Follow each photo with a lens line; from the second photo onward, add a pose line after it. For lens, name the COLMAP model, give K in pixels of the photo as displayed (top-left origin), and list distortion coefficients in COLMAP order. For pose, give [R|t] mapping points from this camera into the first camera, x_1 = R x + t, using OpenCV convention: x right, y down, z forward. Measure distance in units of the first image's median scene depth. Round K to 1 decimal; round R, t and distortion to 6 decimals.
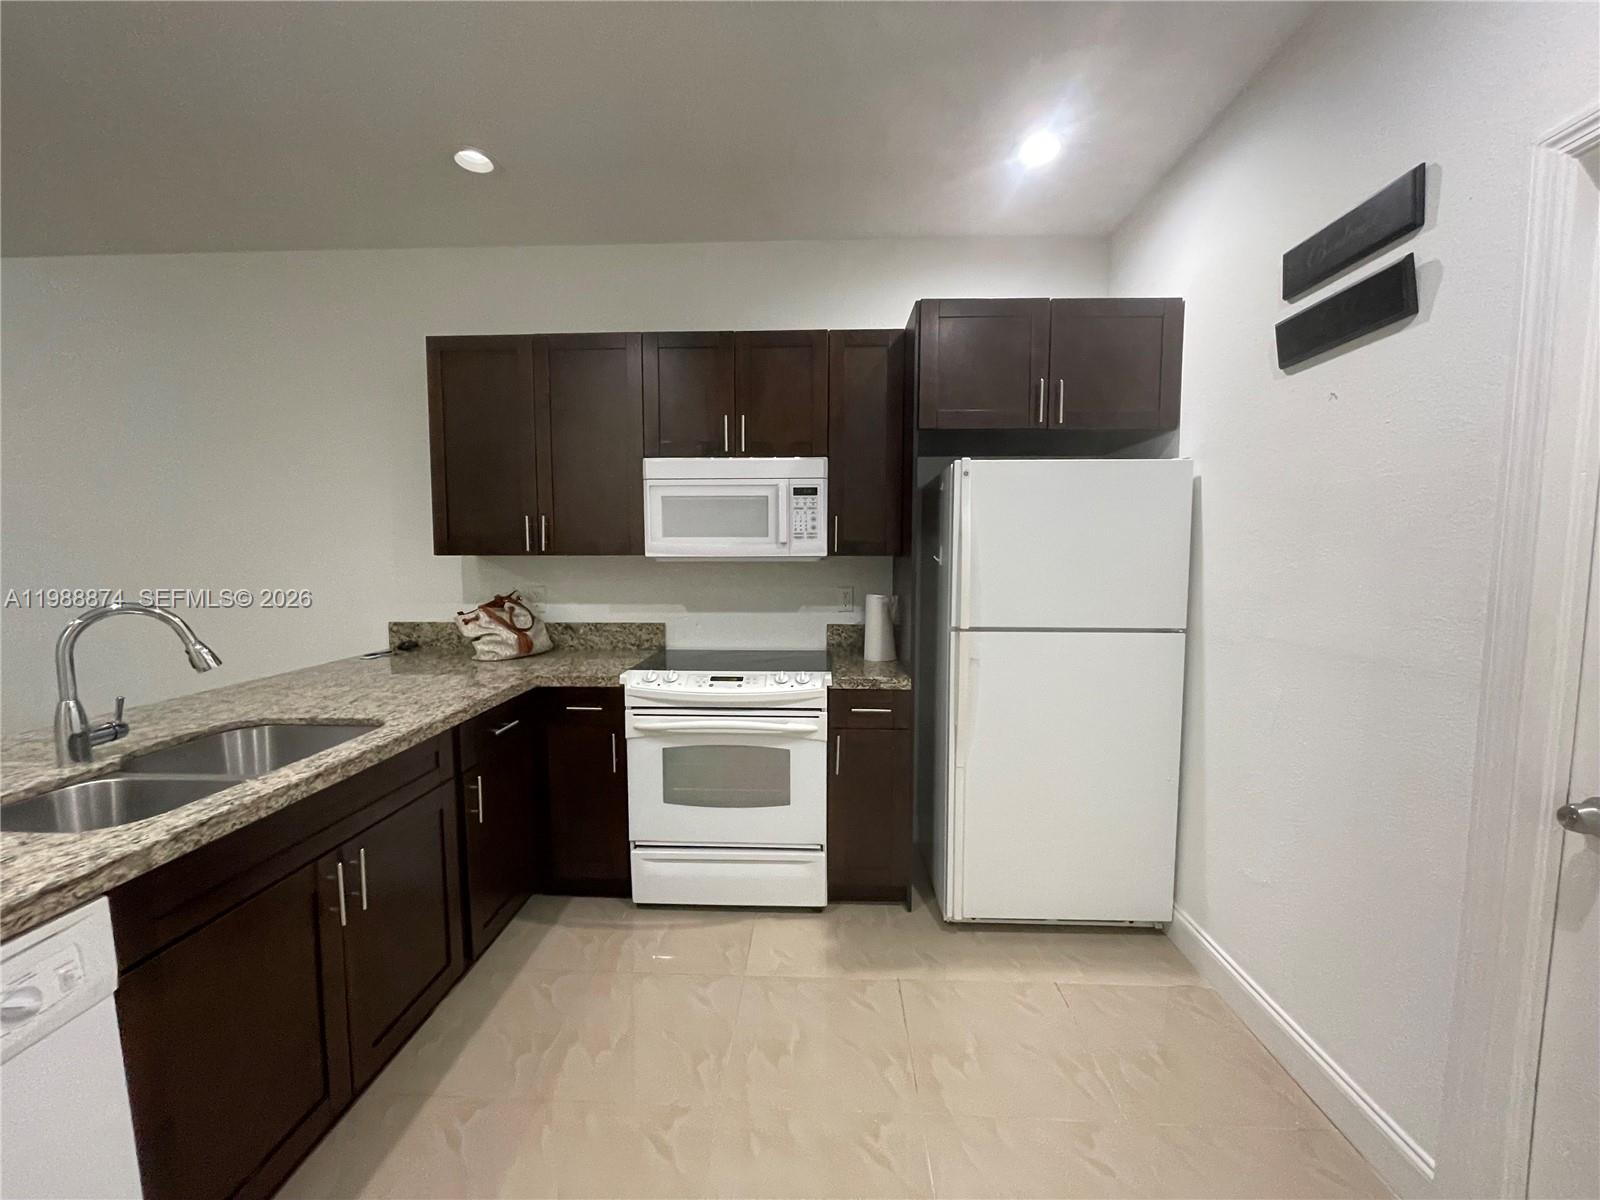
lens RADIAL K [[641.6, 0, 795.3], [0, 641.6, 603.7], [0, 0, 1]] dist [-0.000881, 0.000182]
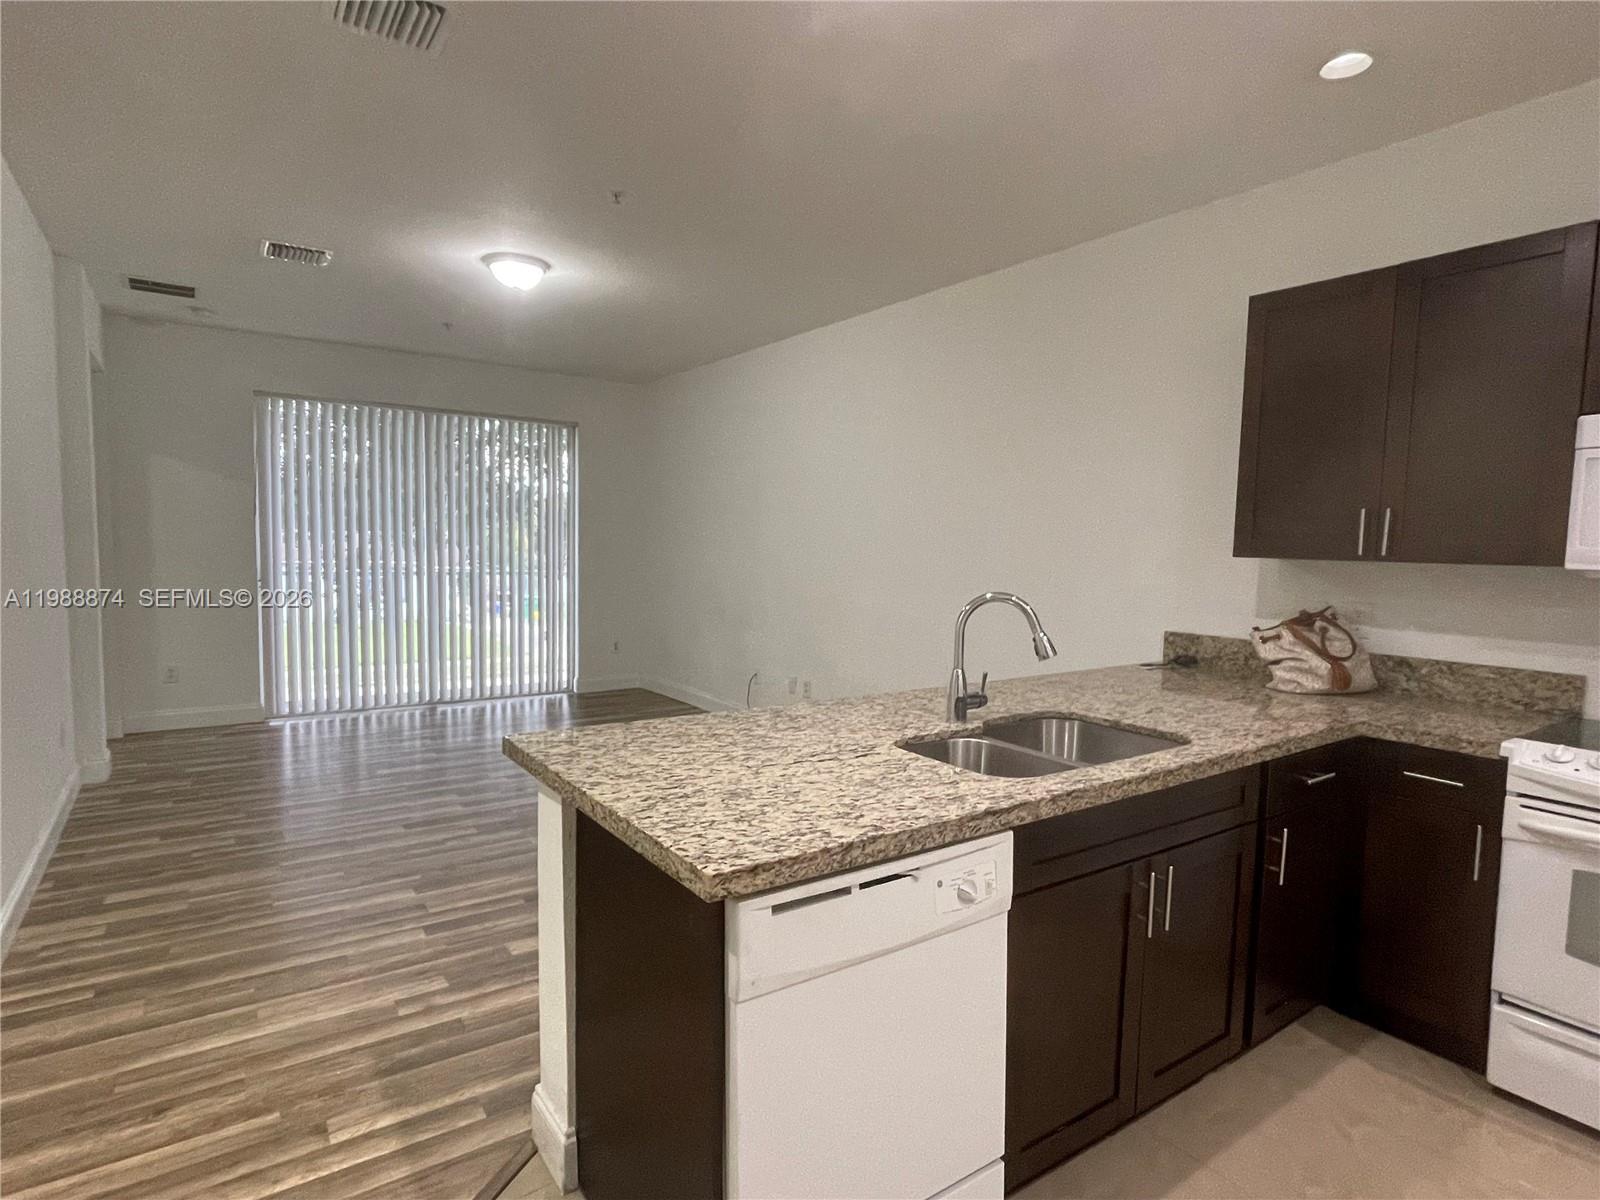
lens RADIAL K [[846.0, 0, 803.1], [0, 846.0, 610.2], [0, 0, 1]] dist [-0.004846, 0.001607]
pose [[0.609253, 0.078341, -0.789097, -0.031653], [-0.086709, 0.995723, 0.031907, 0.008077], [0.788221, 0.048982, 0.613439, -0.134569]]
